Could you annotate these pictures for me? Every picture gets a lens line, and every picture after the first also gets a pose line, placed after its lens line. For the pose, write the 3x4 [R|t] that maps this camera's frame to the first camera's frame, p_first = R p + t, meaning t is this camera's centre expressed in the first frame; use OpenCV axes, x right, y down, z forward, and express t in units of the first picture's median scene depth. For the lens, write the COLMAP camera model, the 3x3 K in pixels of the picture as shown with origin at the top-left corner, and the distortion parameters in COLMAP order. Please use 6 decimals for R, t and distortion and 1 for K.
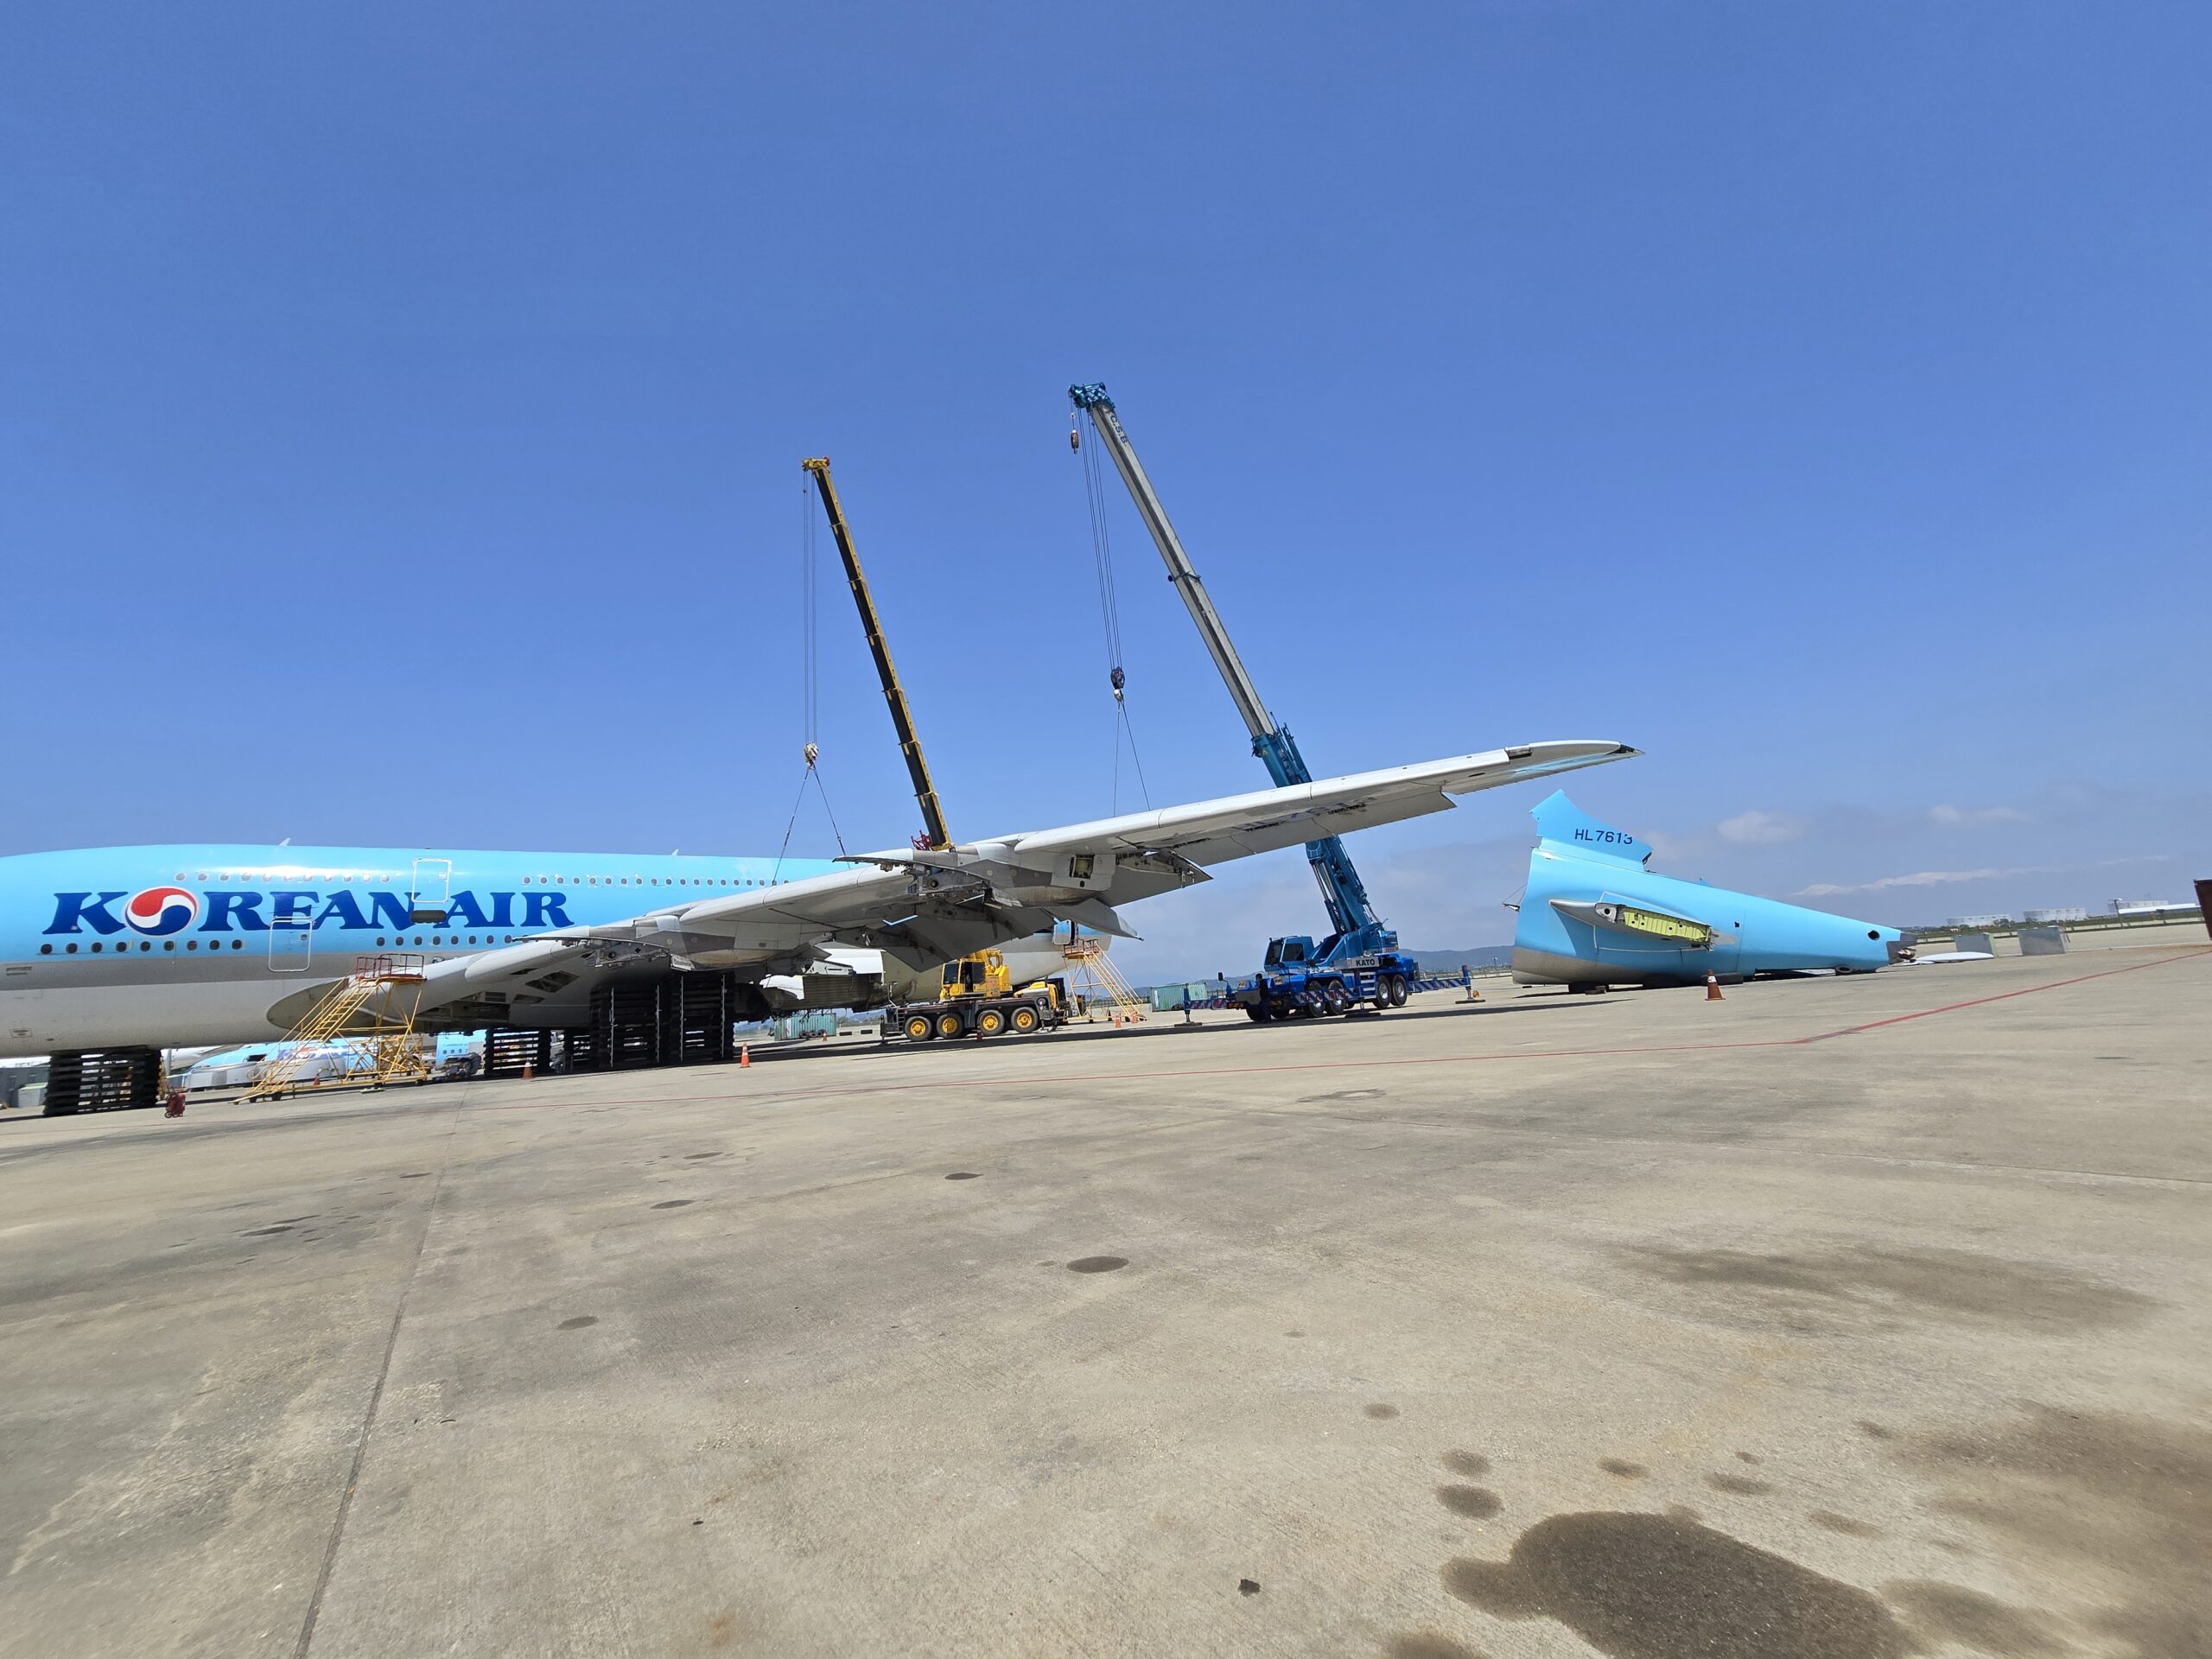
lens RADIAL K [[902.2, 0, 1094.8], [0, 902.2, 843.9], [0, 0, 1]] dist [-0.011765, 0.003686]
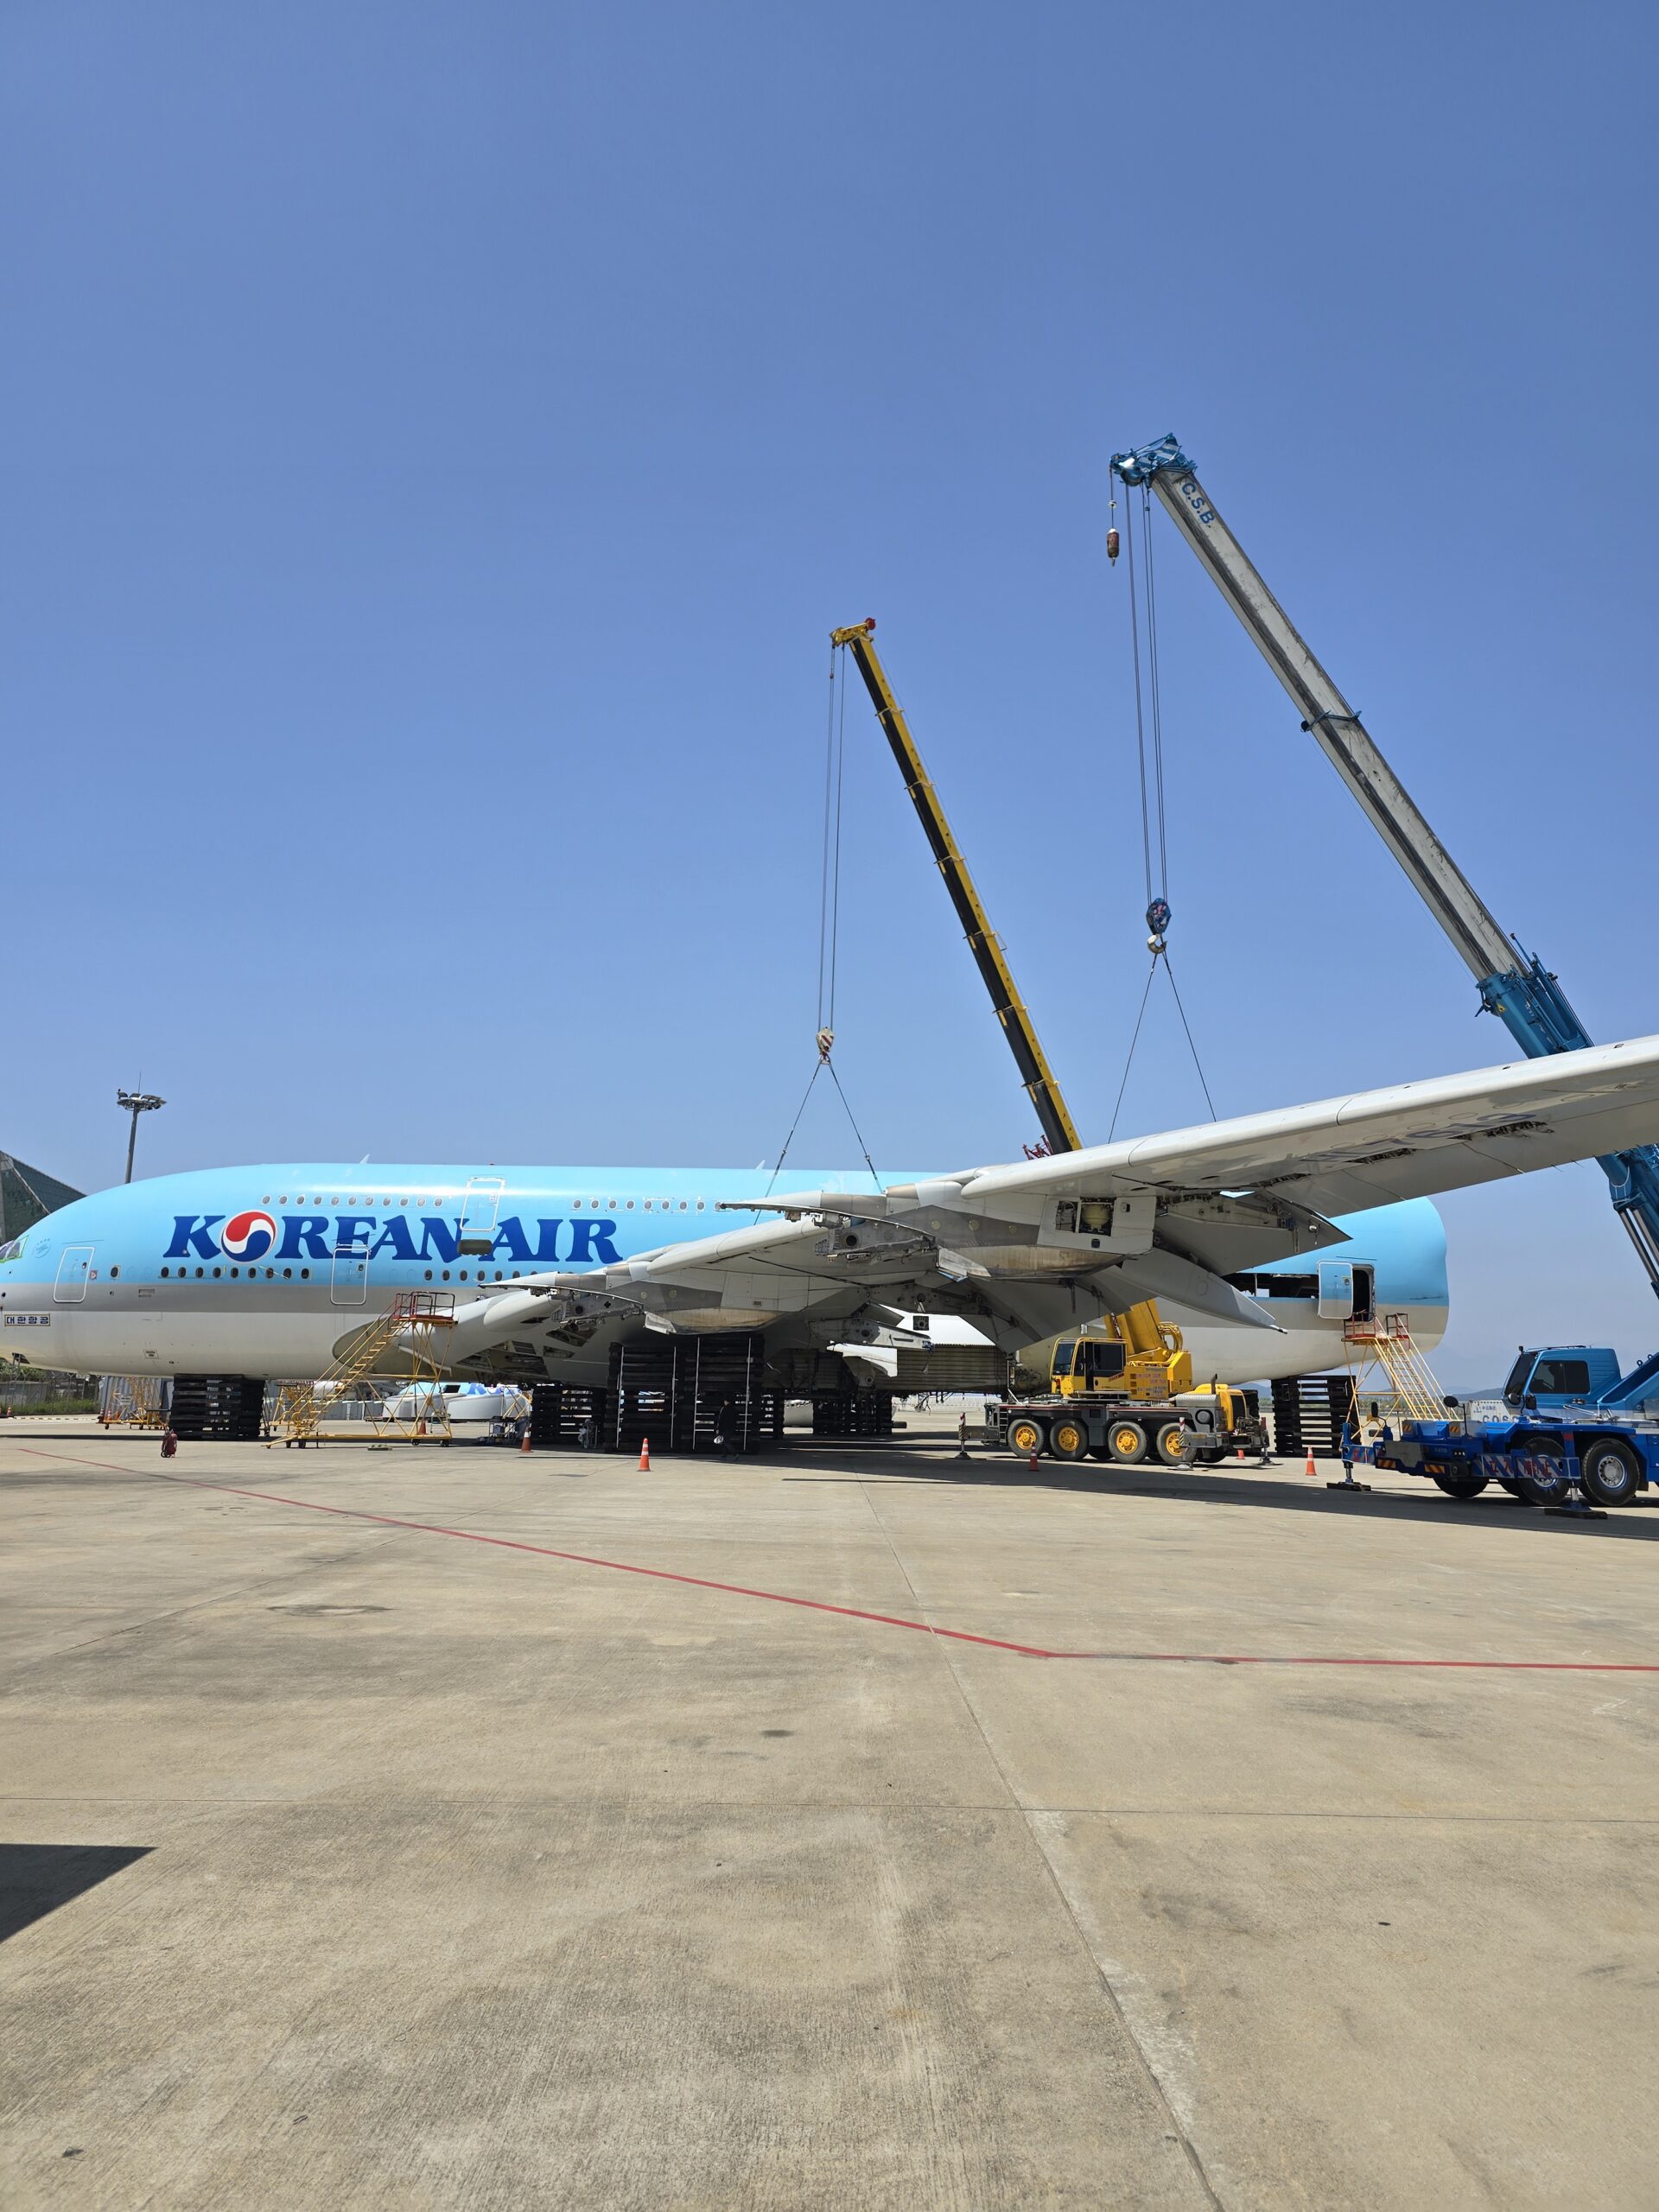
lens RADIAL K [[1369.6, 0, 666.9], [0, 1369.6, 1105.2], [0, 0, 1]] dist [0.033275, 0.000440]
pose [[0.834840, -0.029407, -0.549707, 0.154832], [0.017766, 0.999491, -0.026487, -0.019074], [0.550206, 0.012346, 0.834937, 0.006540]]
